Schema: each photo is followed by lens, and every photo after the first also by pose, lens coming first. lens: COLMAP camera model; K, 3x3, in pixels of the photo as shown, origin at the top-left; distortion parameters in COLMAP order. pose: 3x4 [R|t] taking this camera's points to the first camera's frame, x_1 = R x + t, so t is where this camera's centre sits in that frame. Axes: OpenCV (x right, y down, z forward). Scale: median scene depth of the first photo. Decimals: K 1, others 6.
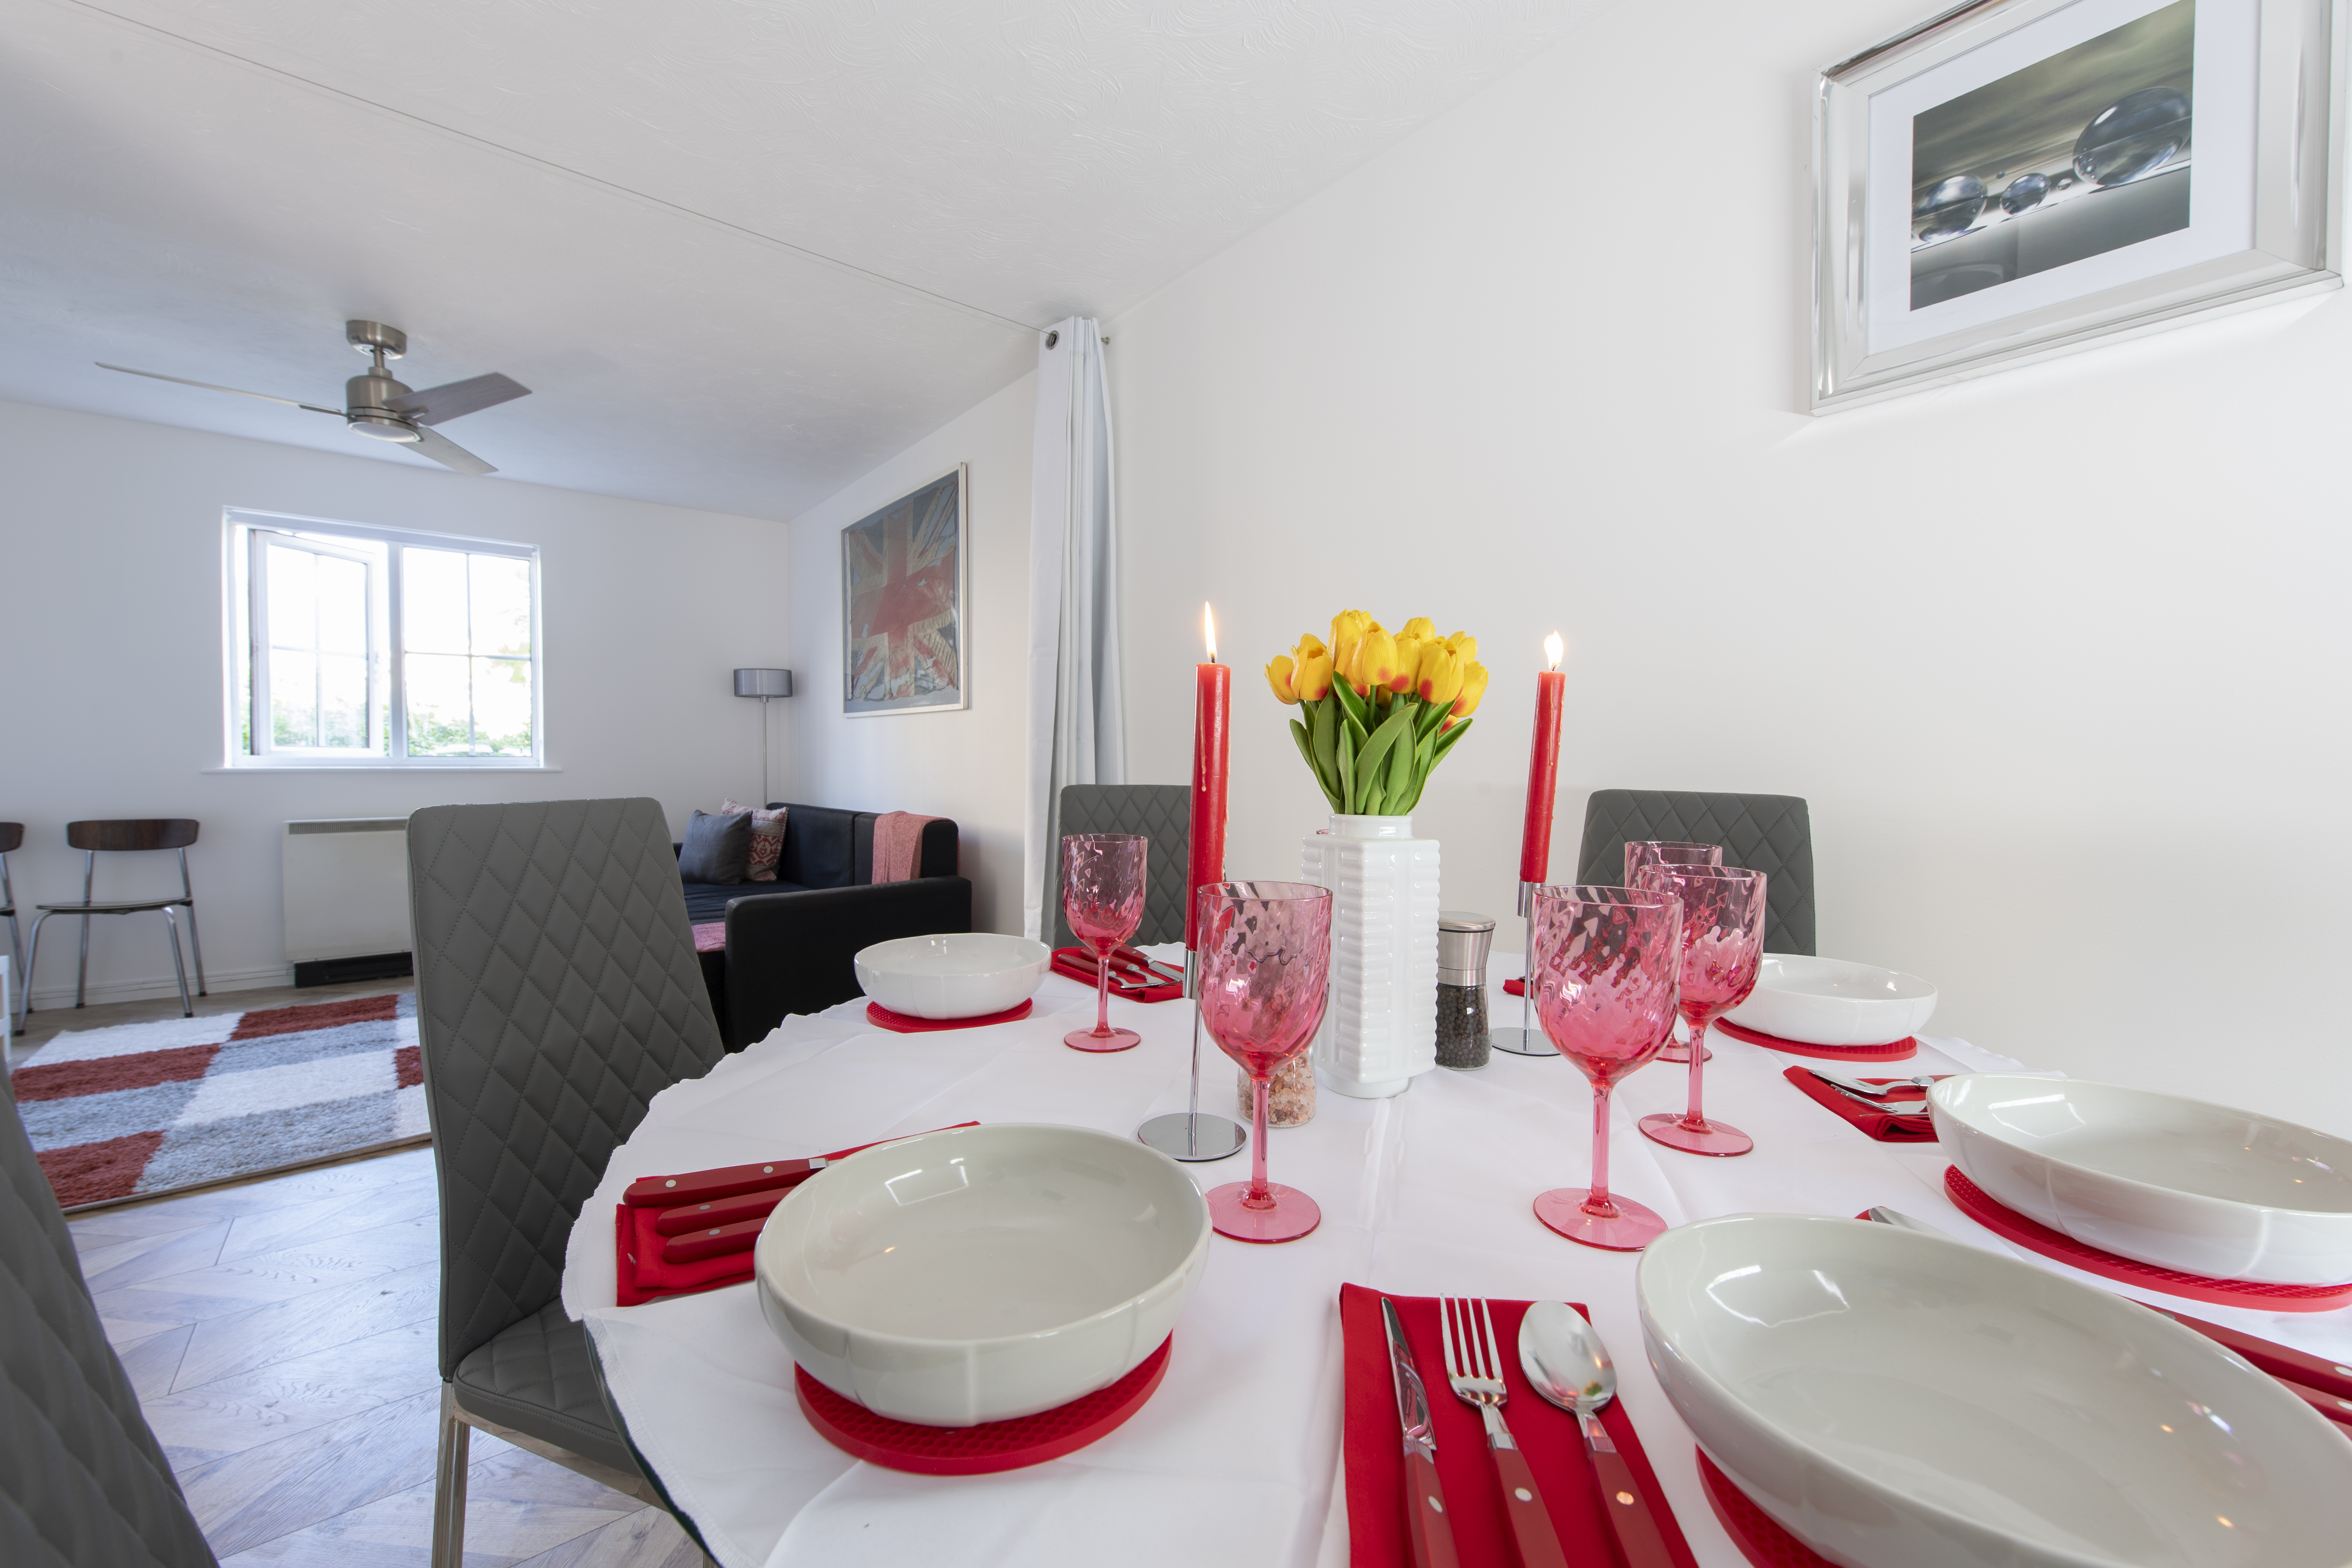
lens RADIAL K [[943.5, 0, 1179.2], [0, 943.5, 787.2], [0, 0, 1]] dist [0.009716, -0.003644]
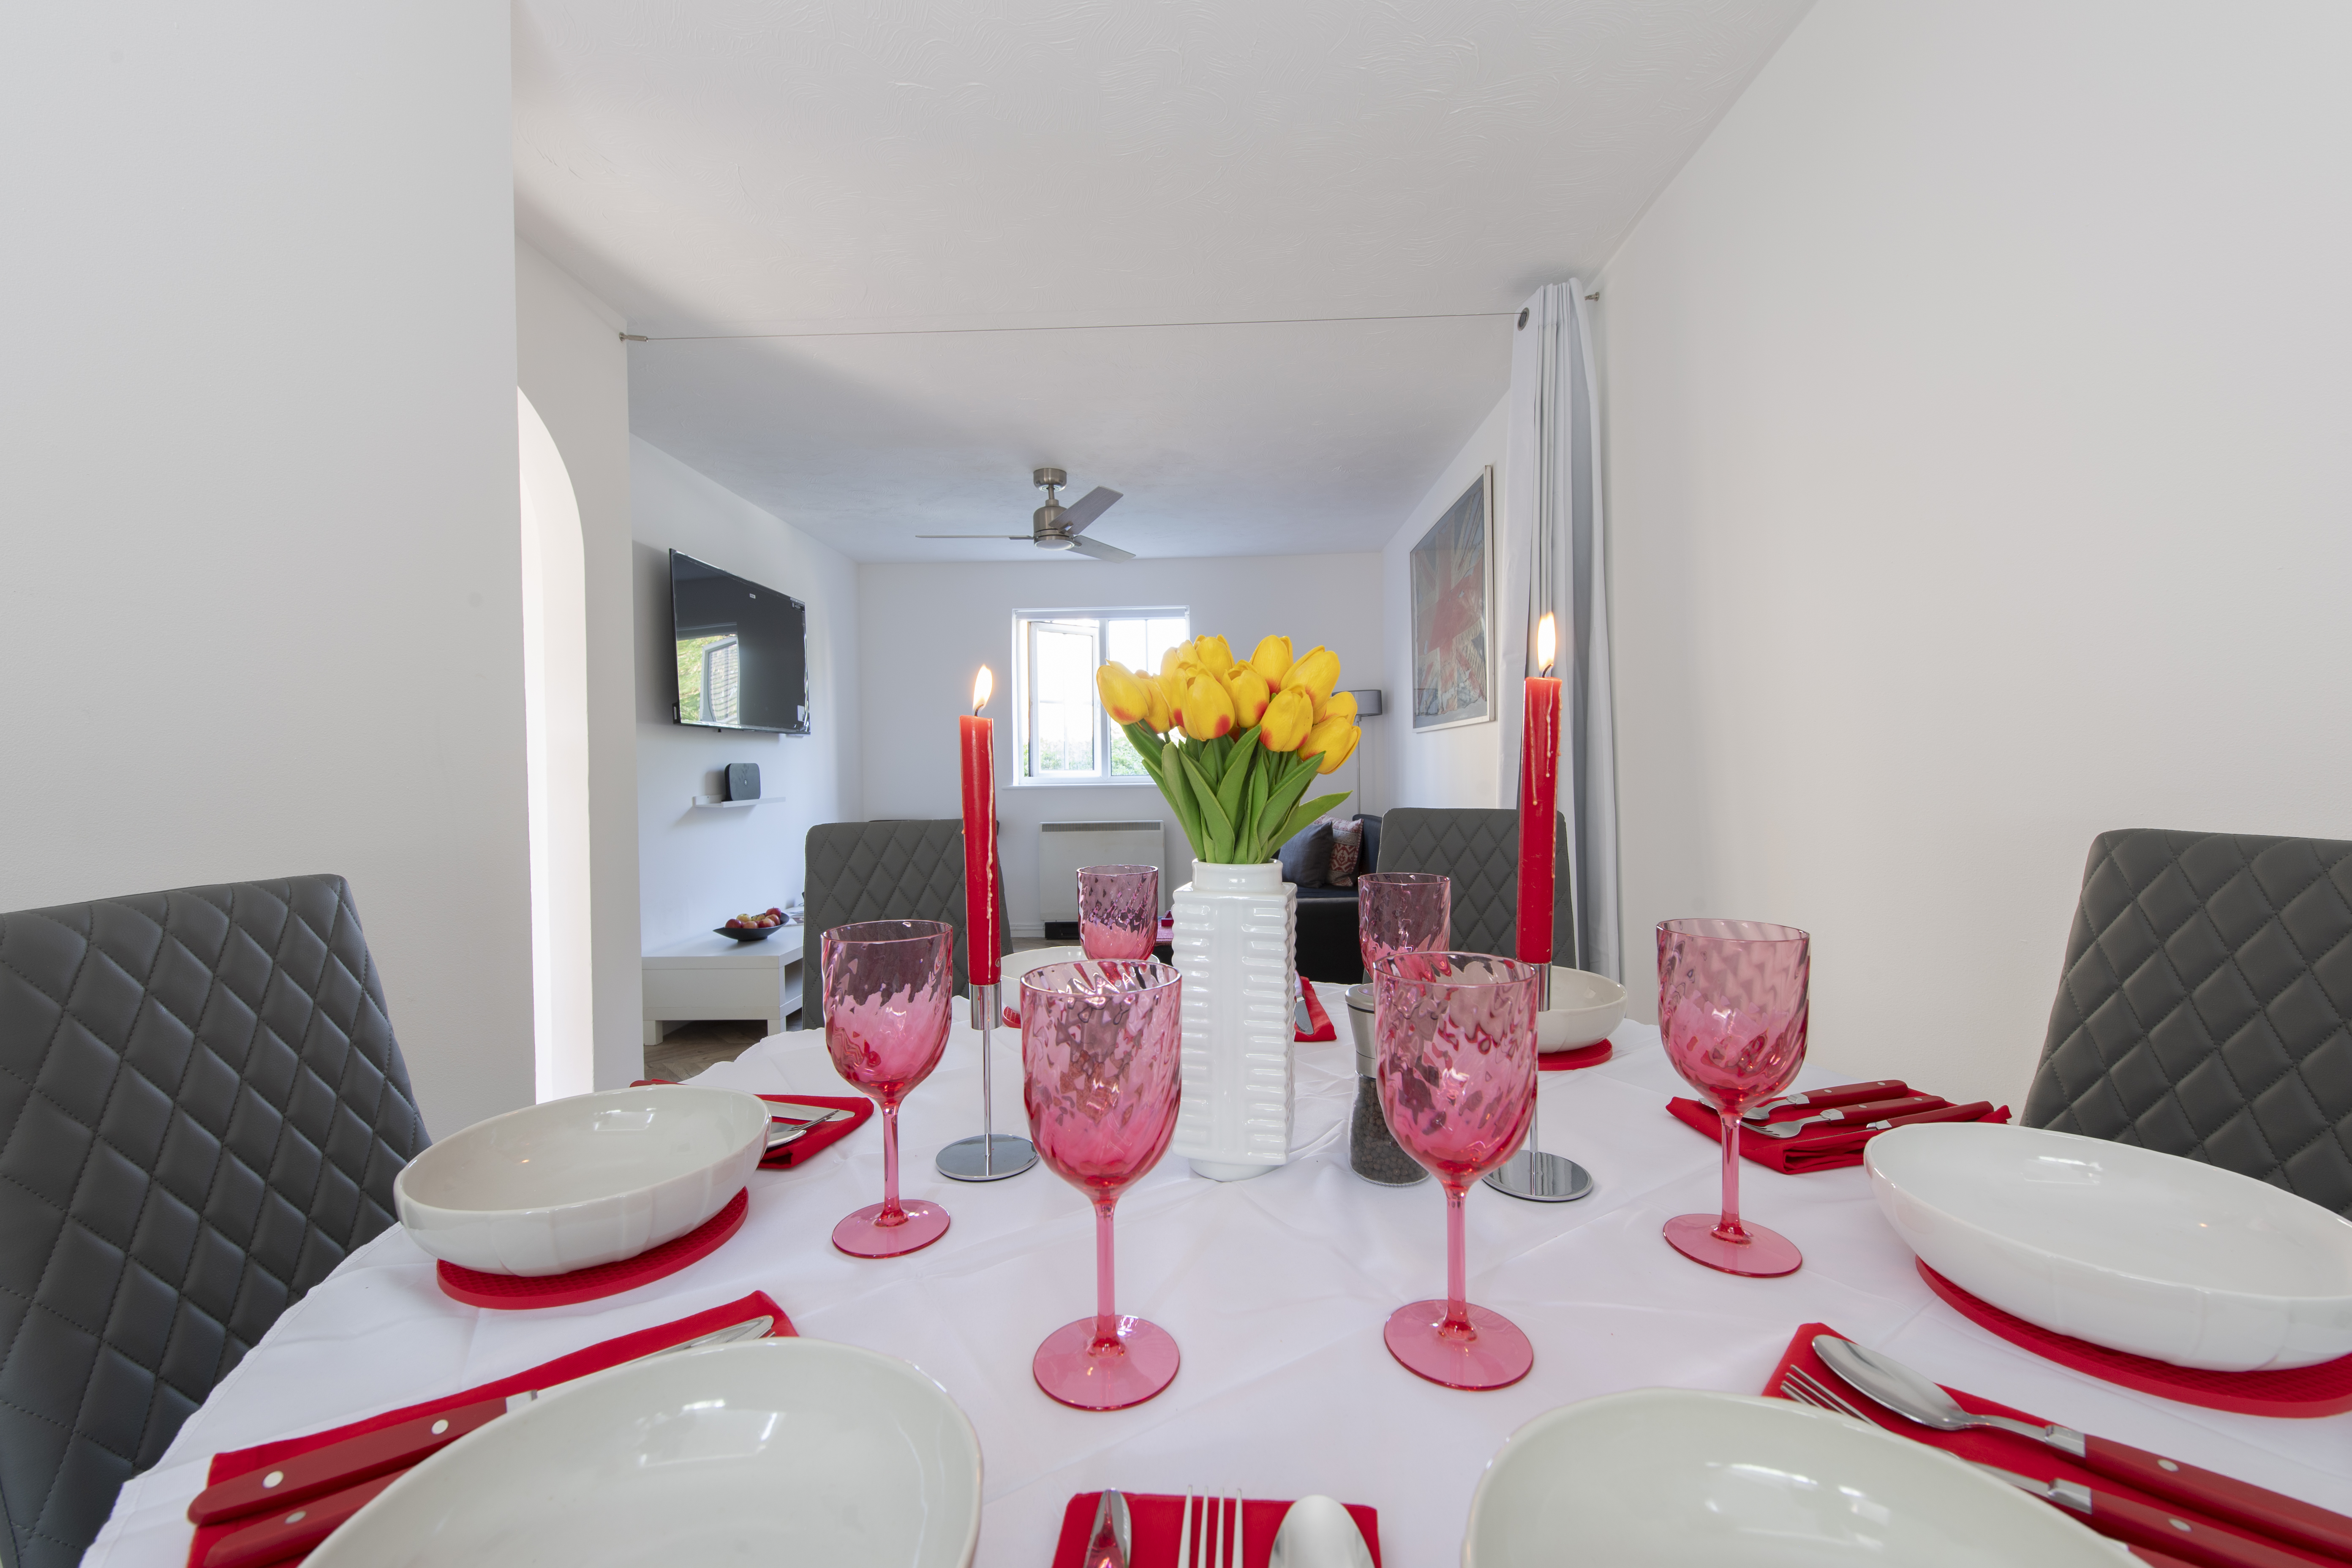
lens RADIAL K [[943.5, 0, 1177.5], [0, 943.5, 791.2], [0, 0, 1]] dist [0.009716, -0.003644]
pose [[0.753622, -0.002712, -0.657303, 0.154272], [-0.000511, 0.999989, -0.004713, -0.005549], [0.657308, 0.003888, 0.753612, 0.060030]]
